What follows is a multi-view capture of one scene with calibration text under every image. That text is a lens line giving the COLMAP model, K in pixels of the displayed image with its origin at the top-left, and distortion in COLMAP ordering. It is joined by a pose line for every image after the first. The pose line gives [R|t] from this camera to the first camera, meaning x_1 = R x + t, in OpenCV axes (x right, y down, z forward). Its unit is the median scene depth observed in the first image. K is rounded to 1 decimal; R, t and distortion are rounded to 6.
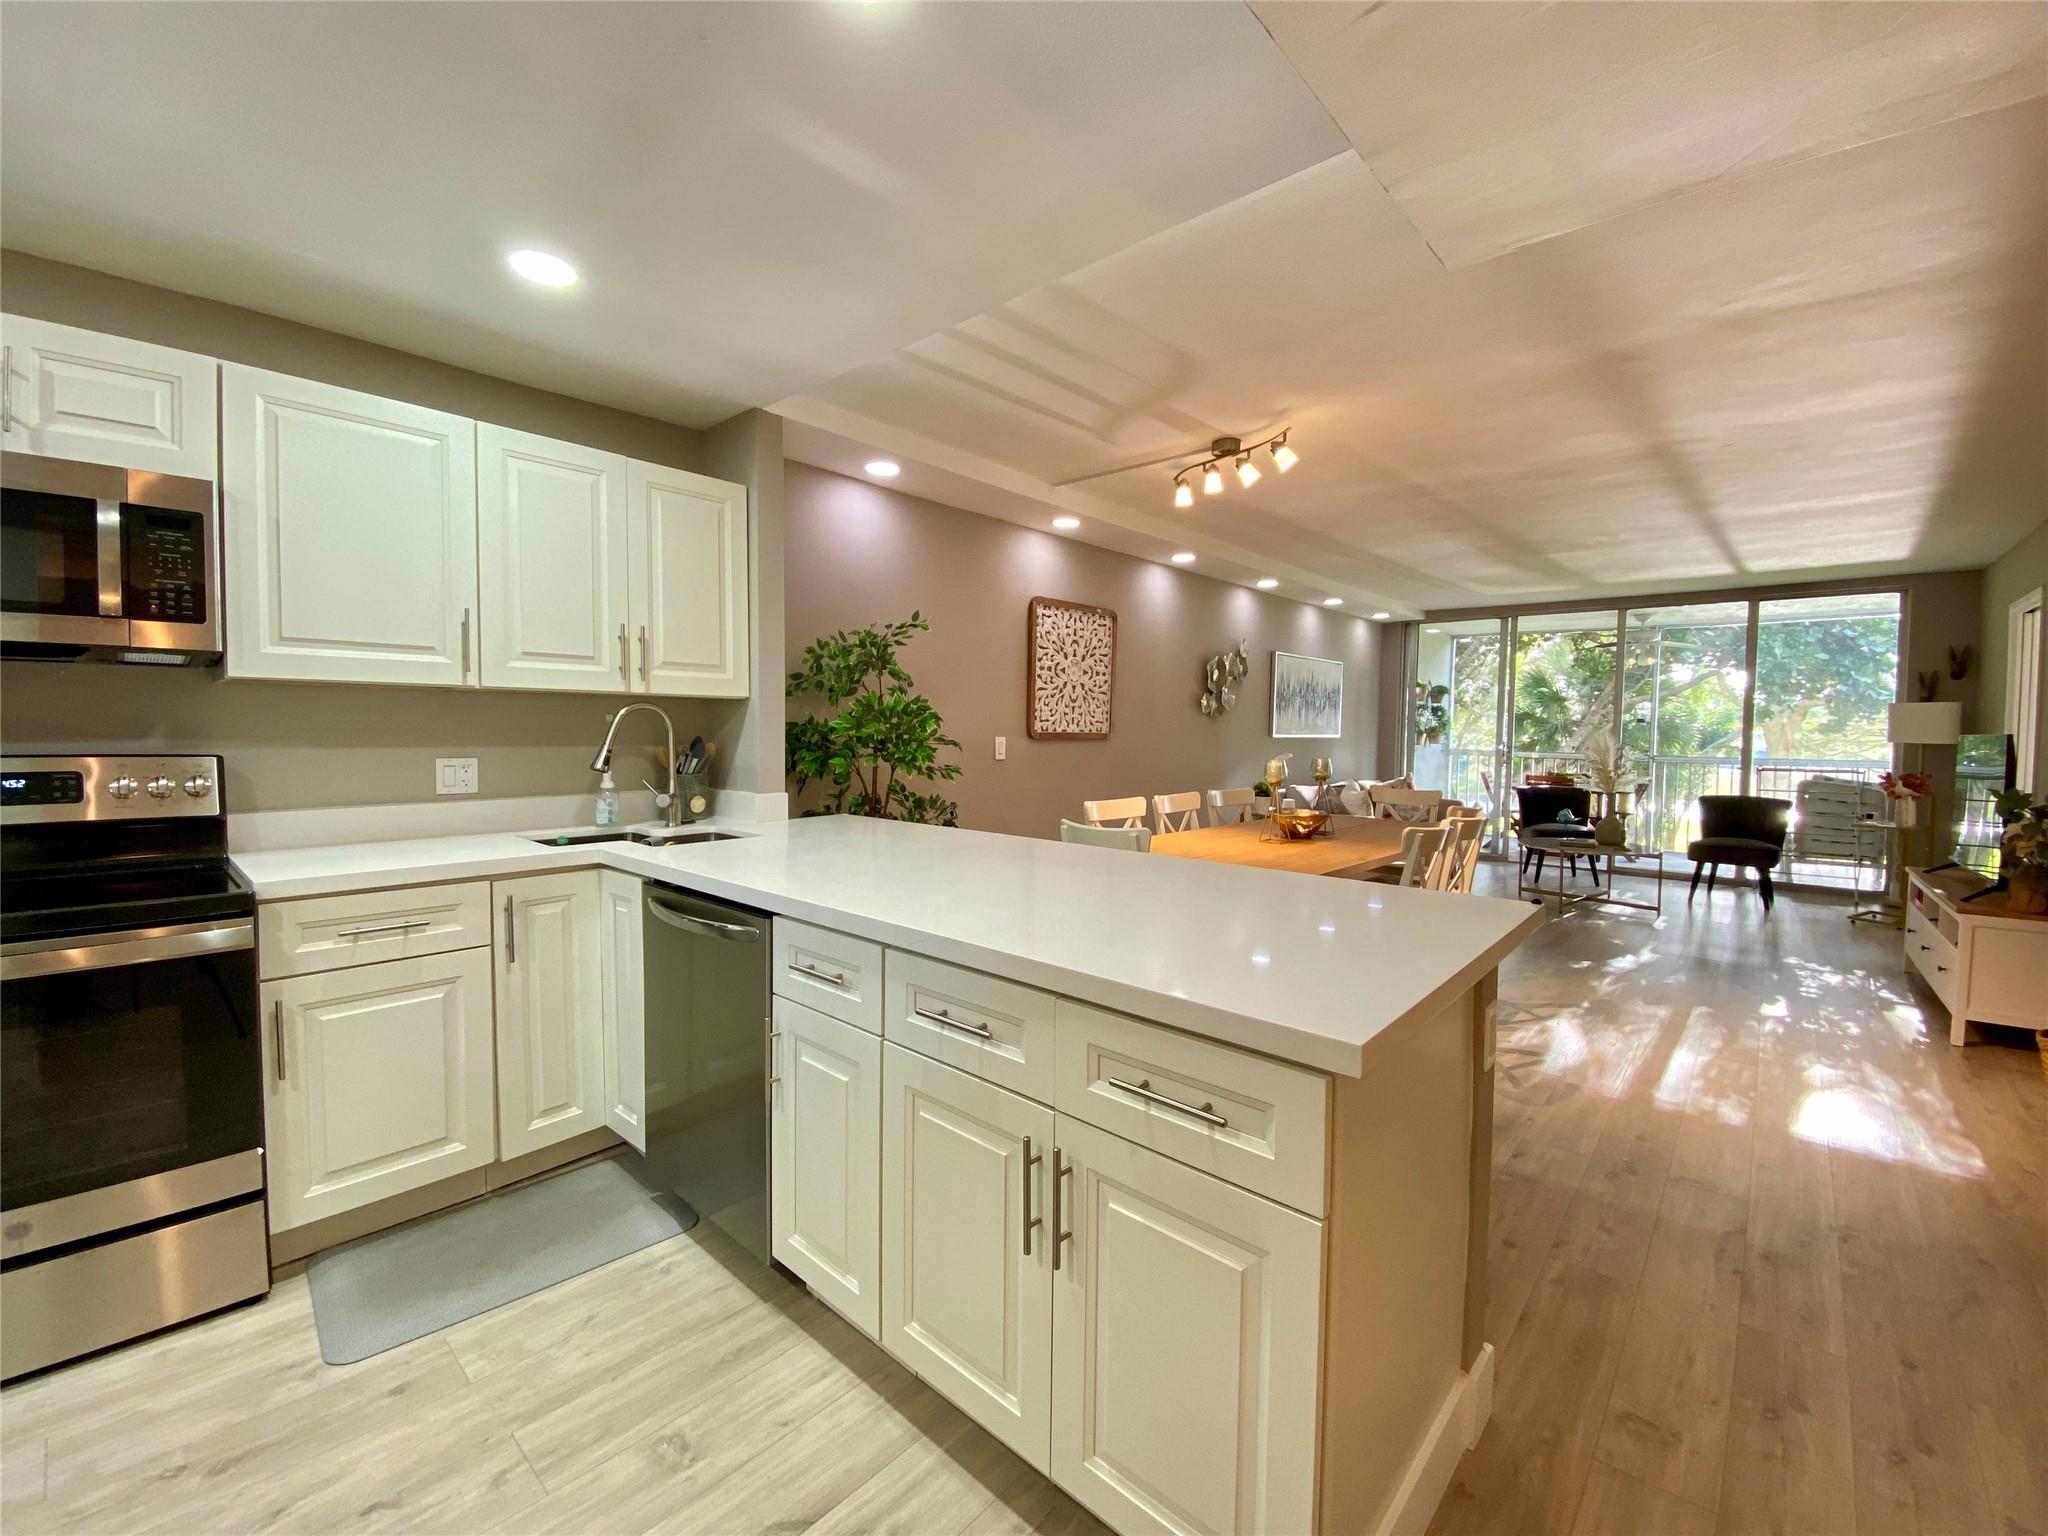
lens RADIAL K [[831.4, 0, 1019.8], [0, 831.4, 761.0], [0, 0, 1]] dist [0.019903, -0.018558]
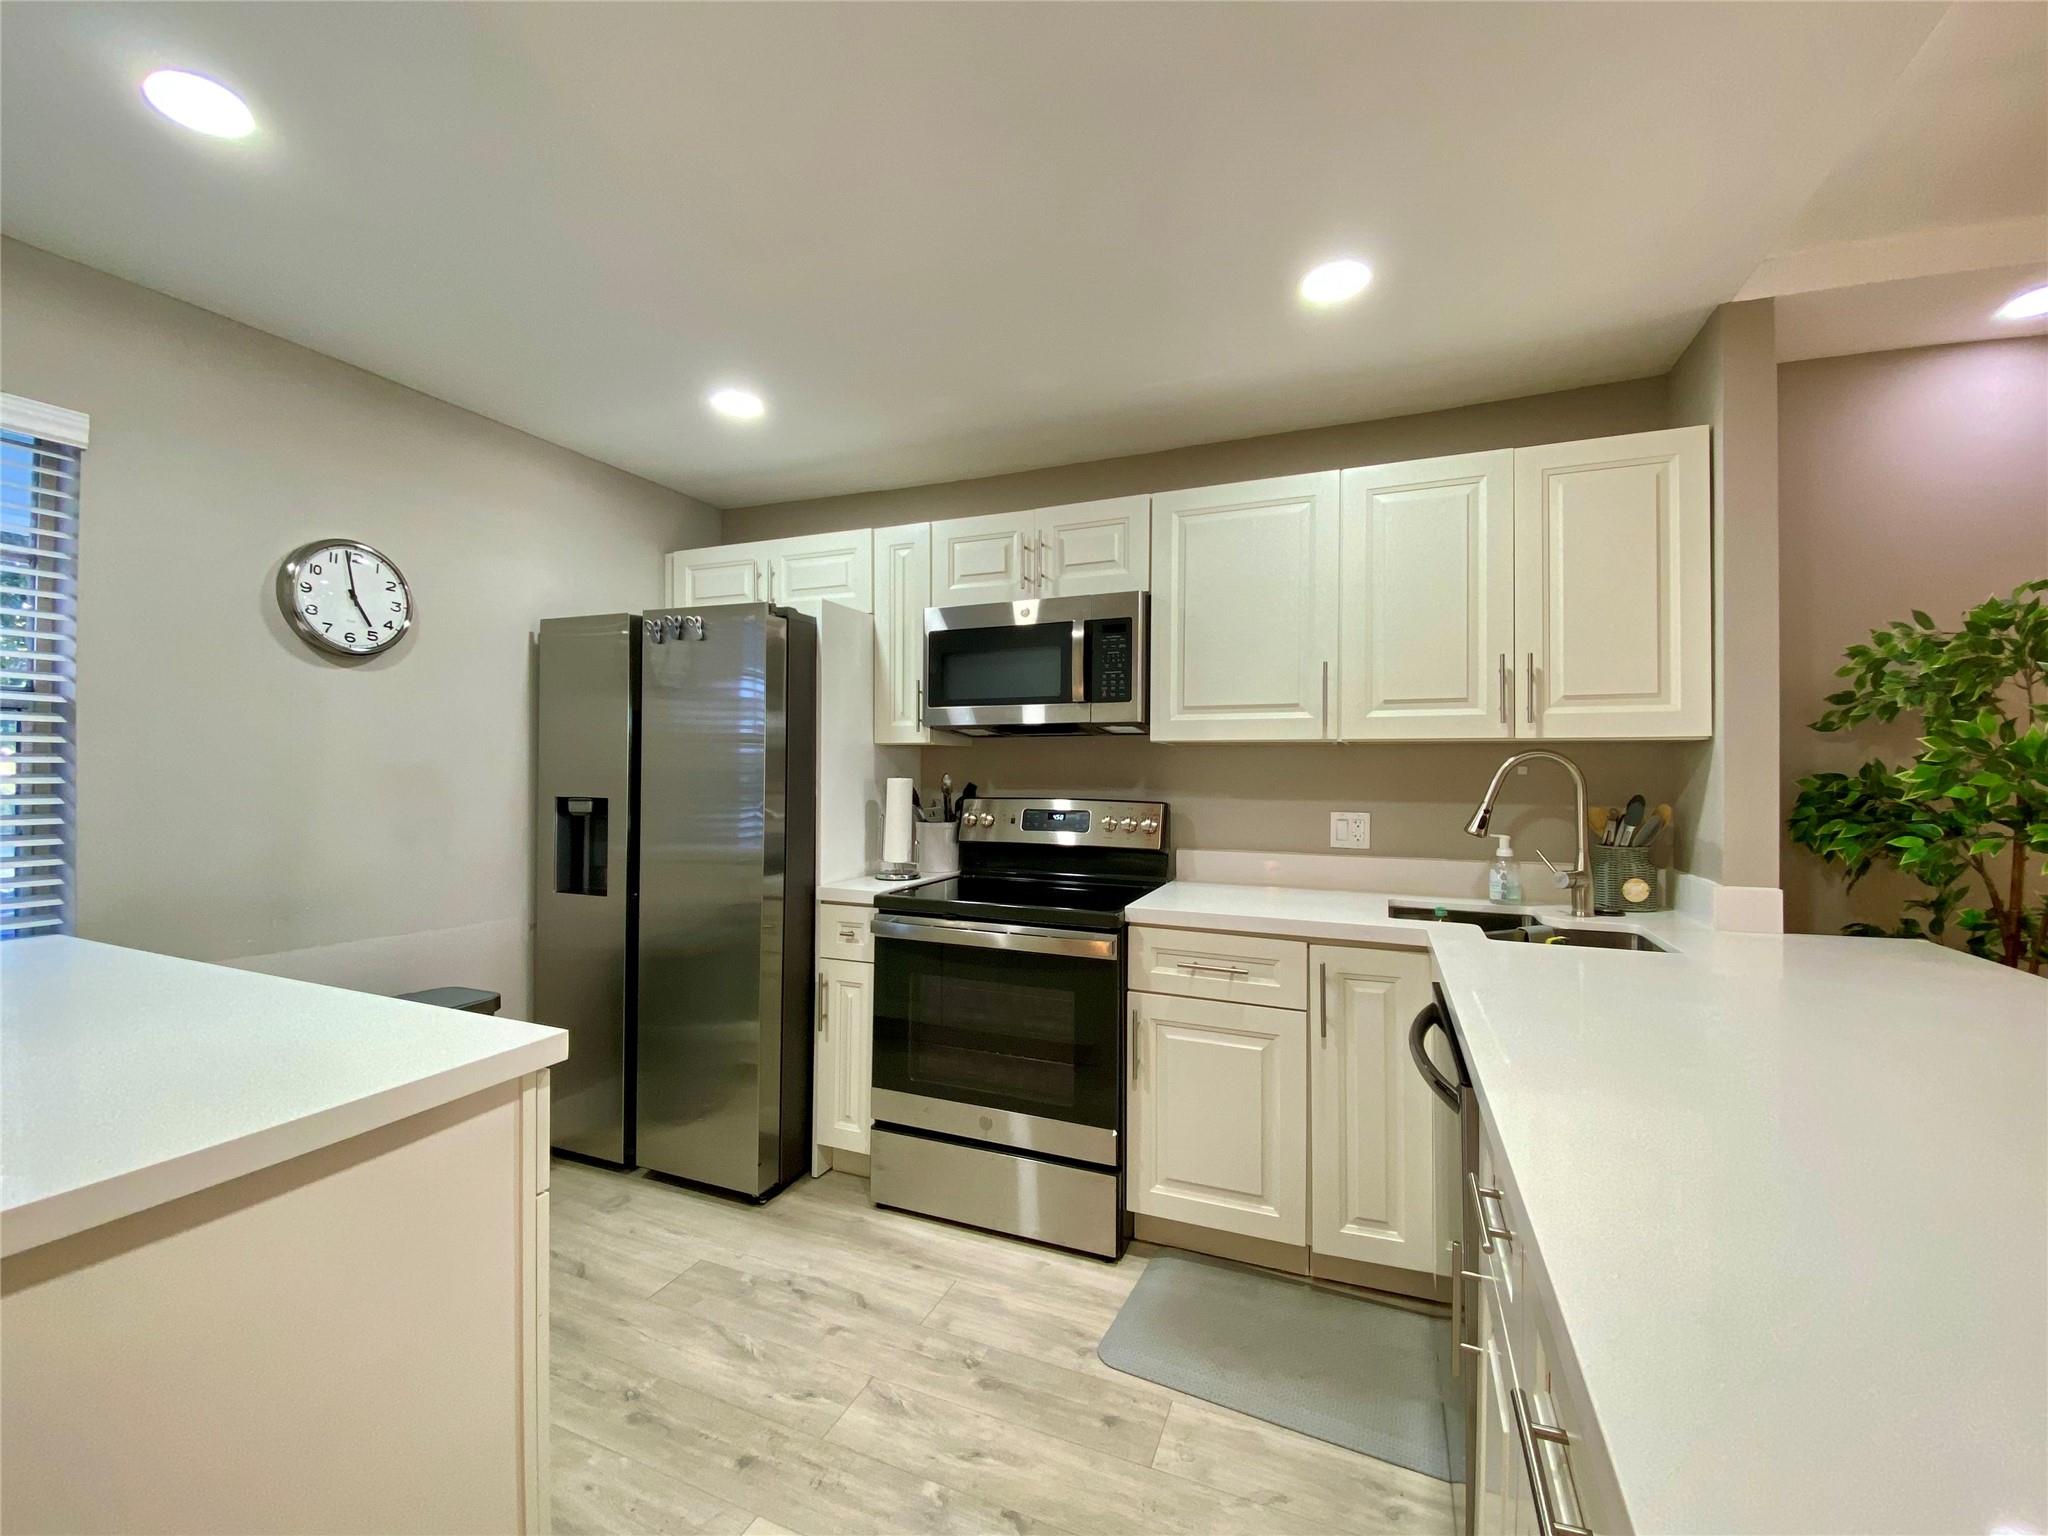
lens RADIAL K [[831.4, 0, 1028.3], [0, 831.4, 759.2], [0, 0, 1]] dist [0.019903, -0.018558]
pose [[0.336836, -0.022530, -0.941294, 0.102807], [-0.039669, 0.998486, -0.038094, -0.010729], [0.940727, 0.050172, 0.335433, 0.241490]]
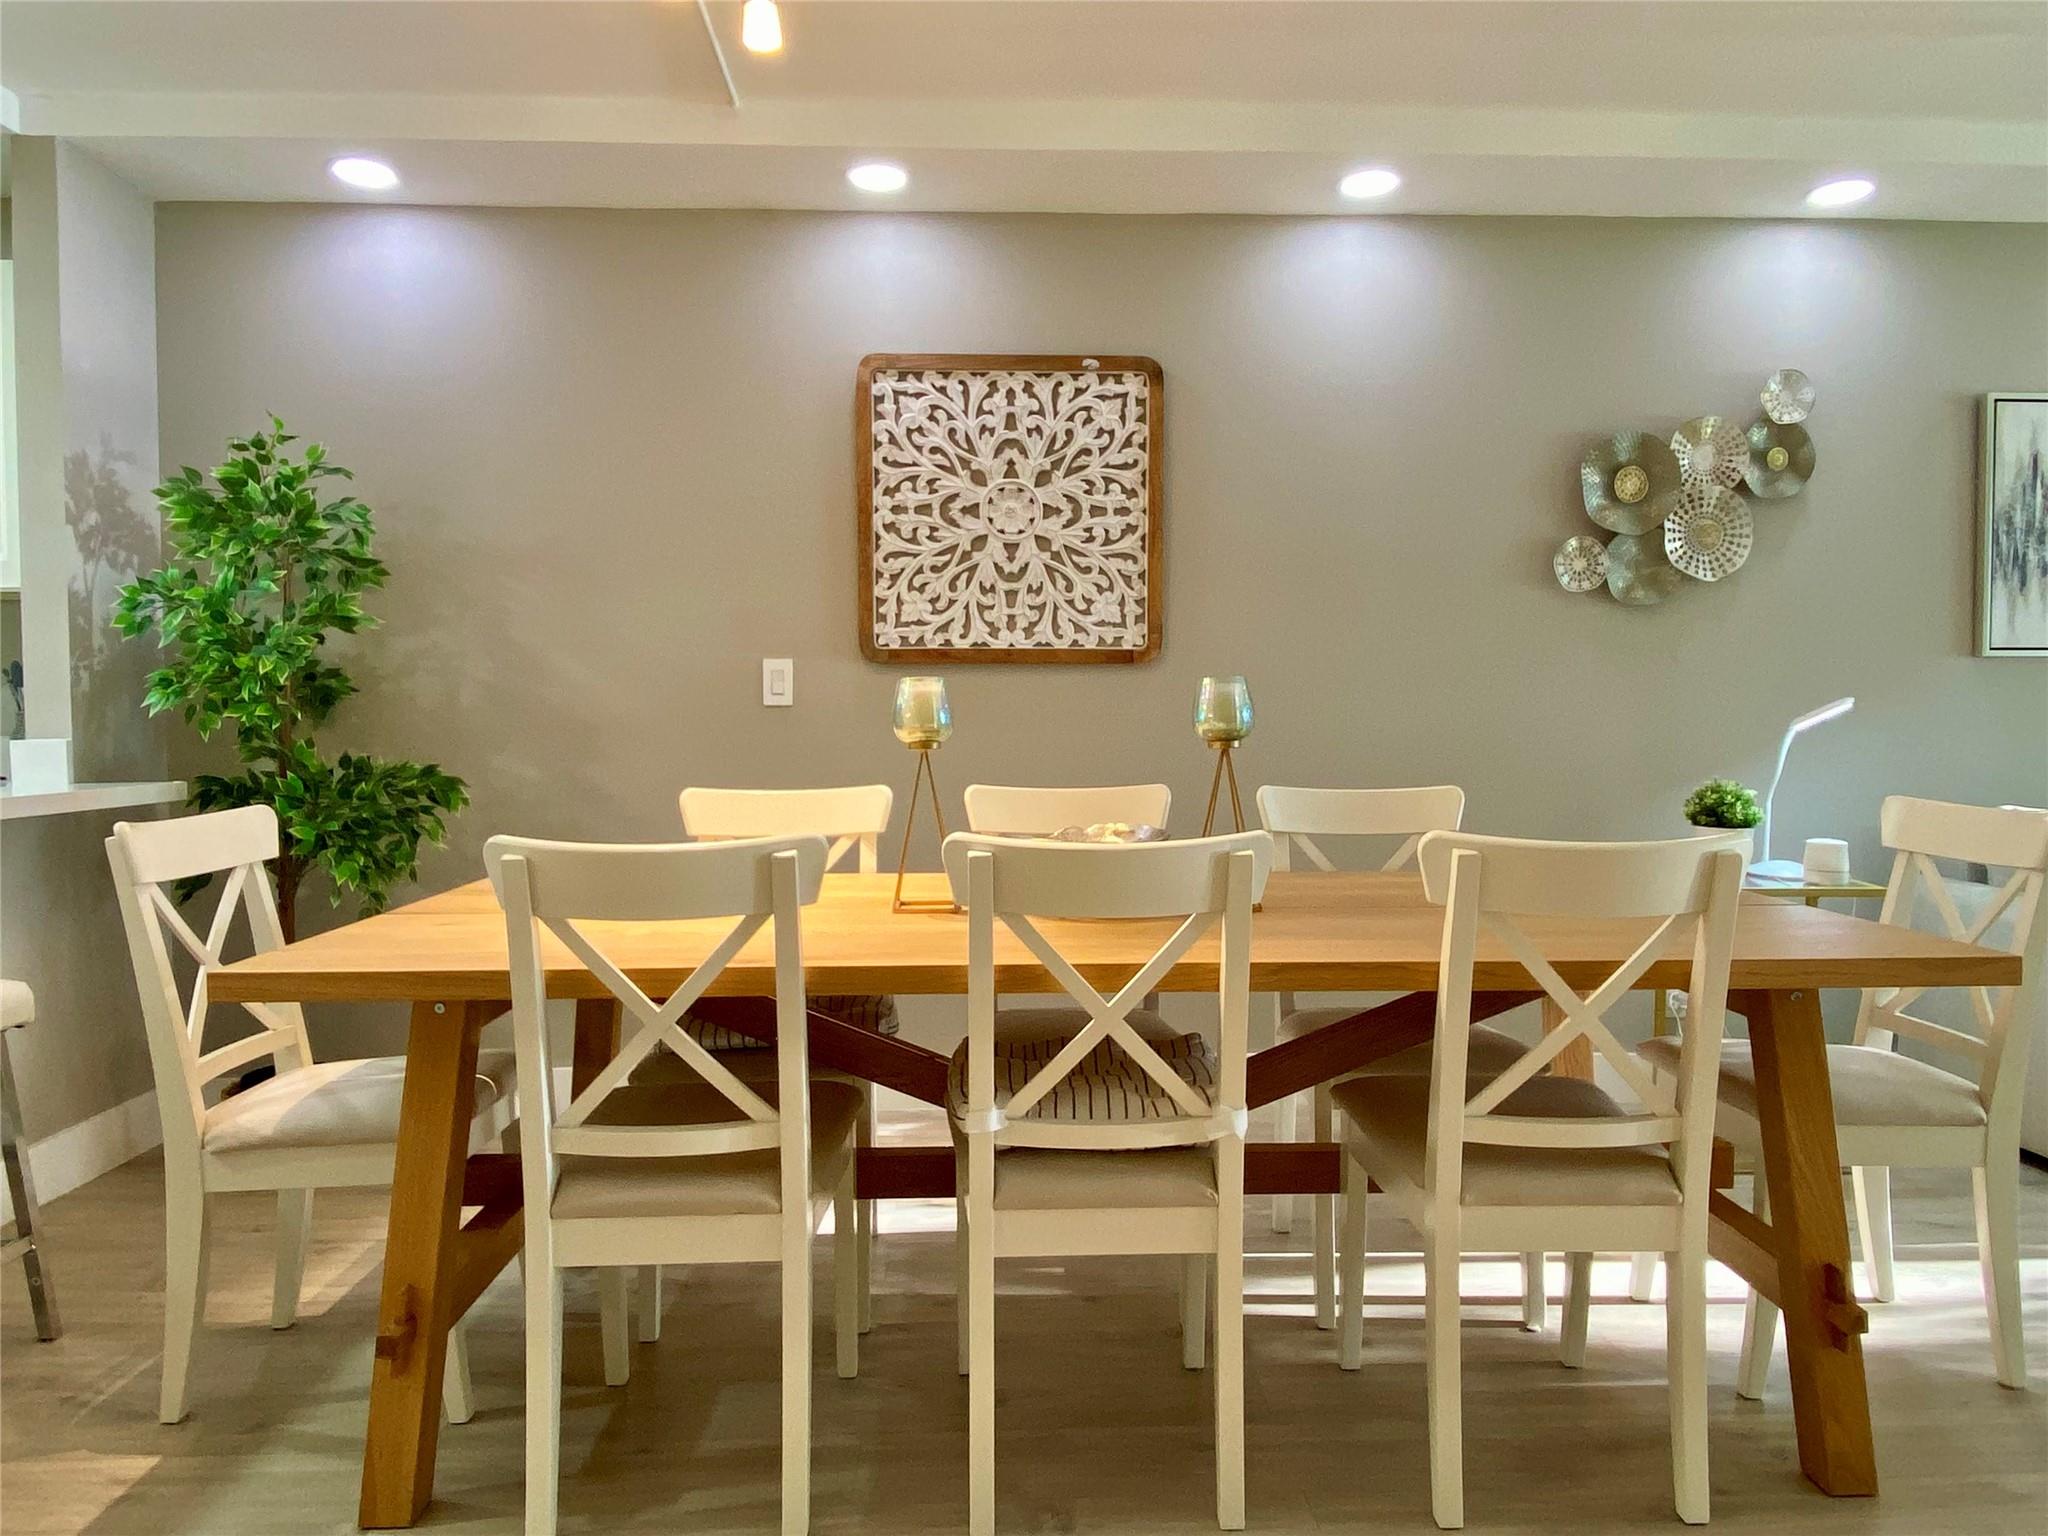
lens RADIAL K [[1384.8, 0, 1036.9], [0, 1384.8, 759.0], [0, 0, 1]] dist [0.051539, -0.041001]
pose [[0.703080, 0.008700, -0.711058, 0.878604], [-0.017872, 0.999825, -0.005438, 0.041555], [0.710886, 0.016532, 0.703113, 0.716051]]
